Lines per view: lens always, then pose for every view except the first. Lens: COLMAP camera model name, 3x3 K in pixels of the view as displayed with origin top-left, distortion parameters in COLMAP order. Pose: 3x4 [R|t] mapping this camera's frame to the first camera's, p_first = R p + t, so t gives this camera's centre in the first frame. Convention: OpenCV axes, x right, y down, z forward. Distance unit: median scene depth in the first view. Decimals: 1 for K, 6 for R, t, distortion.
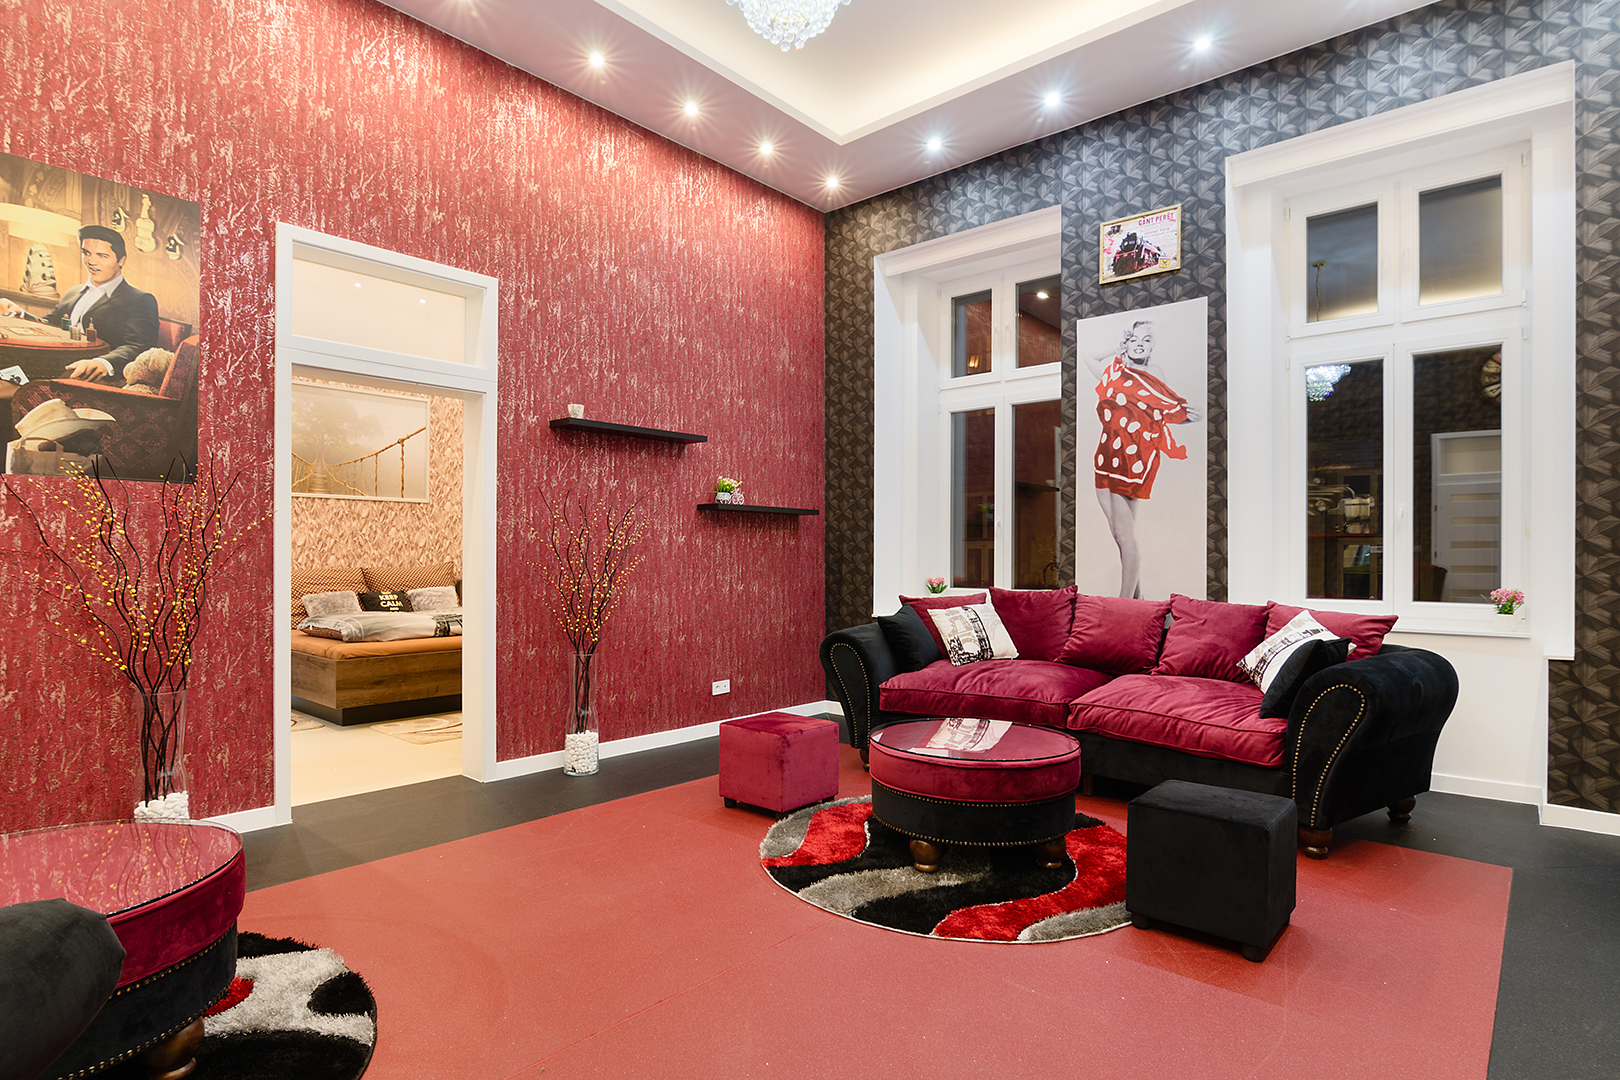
lens RADIAL K [[847.2, 0, 795.3], [0, 847.2, 560.0], [0, 0, 1]] dist [-0.018355, 0.001999]
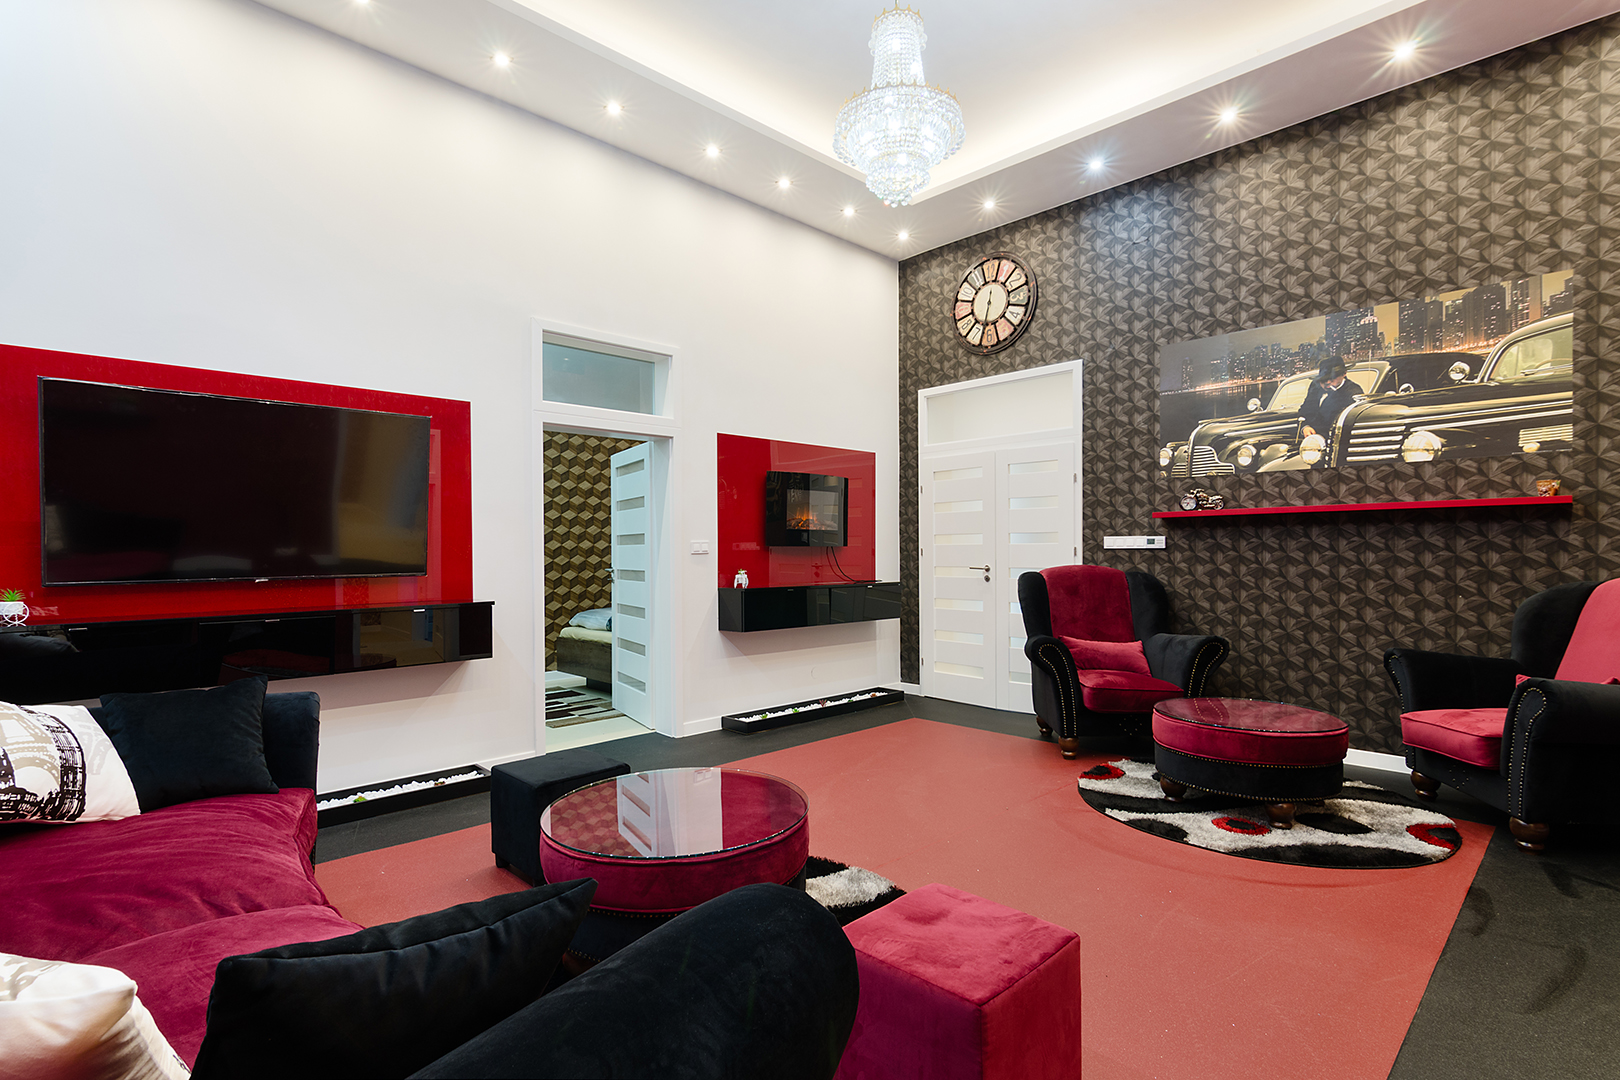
lens RADIAL K [[781.9, 0, 802.2], [0, 781.9, 558.7], [0, 0, 1]] dist [-0.000877, 0.000039]
pose [[-0.997103, 0.001025, 0.076059, 0.027431], [0.002155, 0.999889, 0.014775, -0.020189], [-0.076035, 0.014896, -0.996994, 1.163662]]
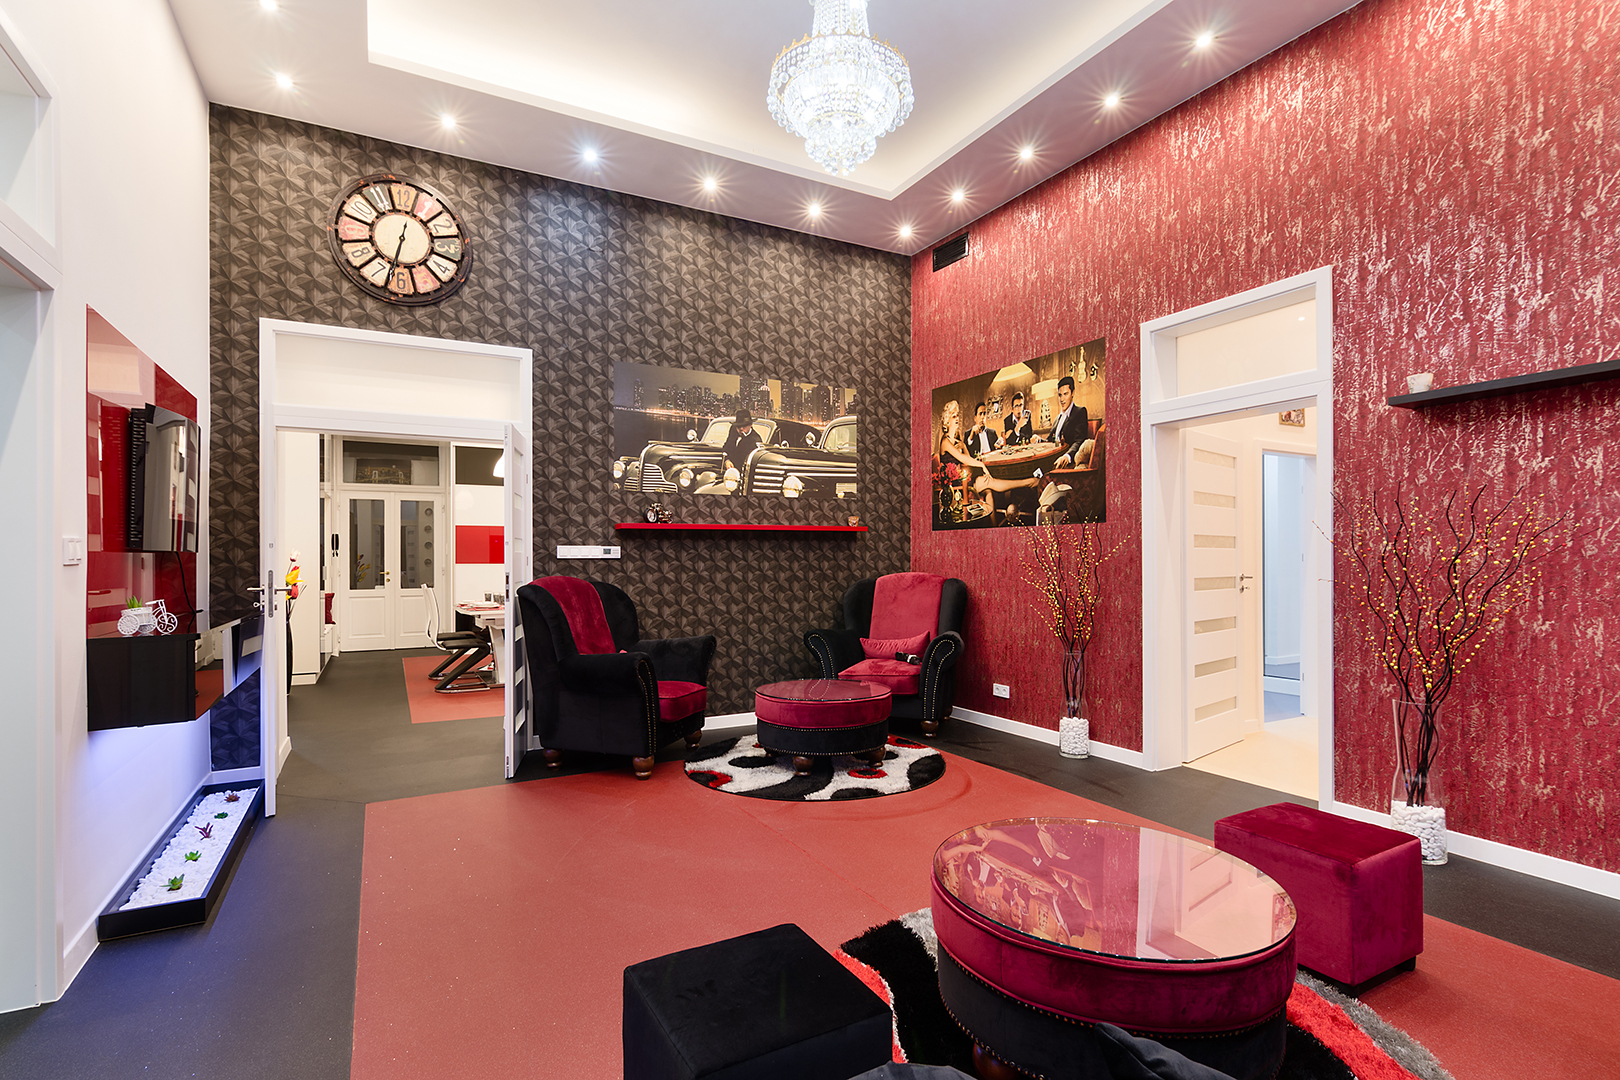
lens RADIAL K [[781.9, 0, 802.2], [0, 781.9, 558.7], [0, 0, 1]] dist [-0.000877, 0.000039]
pose [[-0.339159, -0.002205, -0.940727, 0.561829], [-0.000220, 0.999997, -0.002265, -0.014535], [0.940729, -0.000561, -0.339158, 0.673996]]
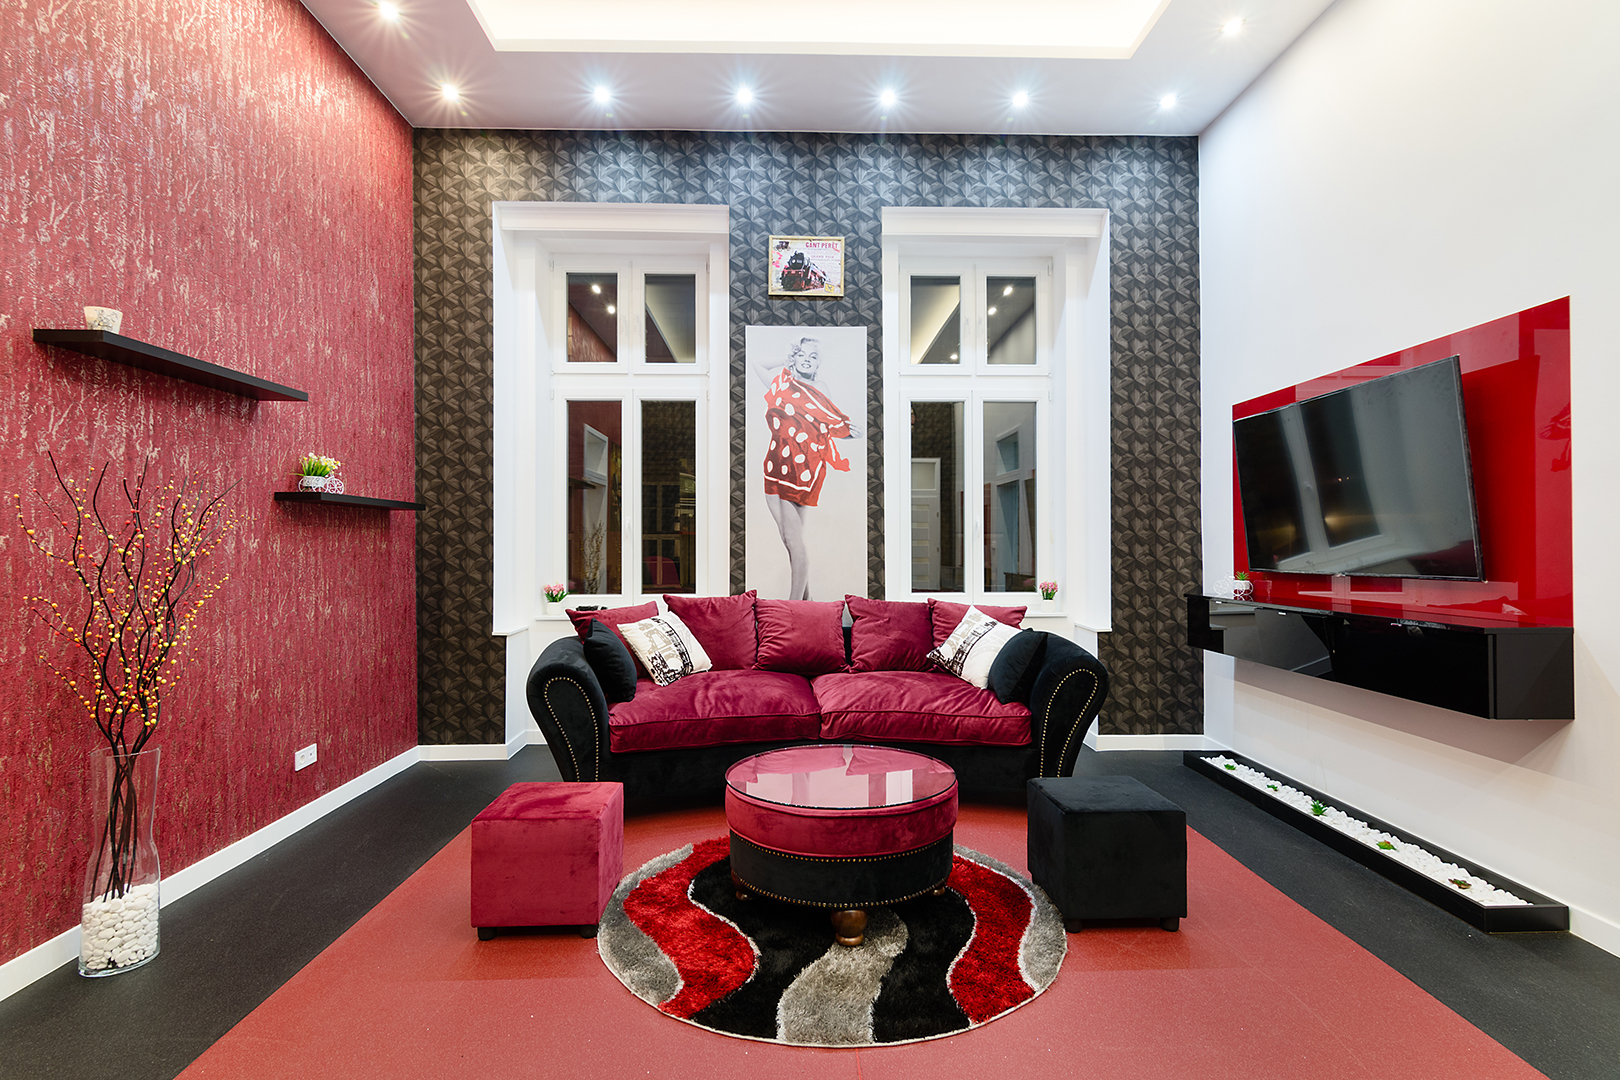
lens RADIAL K [[783.4, 0, 817.0], [0, 783.4, 543.7], [0, 0, 1]] dist [-0.001344, 0.000982]
pose [[0.723184, -0.002960, 0.690649, -0.260839], [0.008445, 0.999954, -0.004556, -0.020325], [-0.690604, 0.009127, 0.723176, 0.281735]]
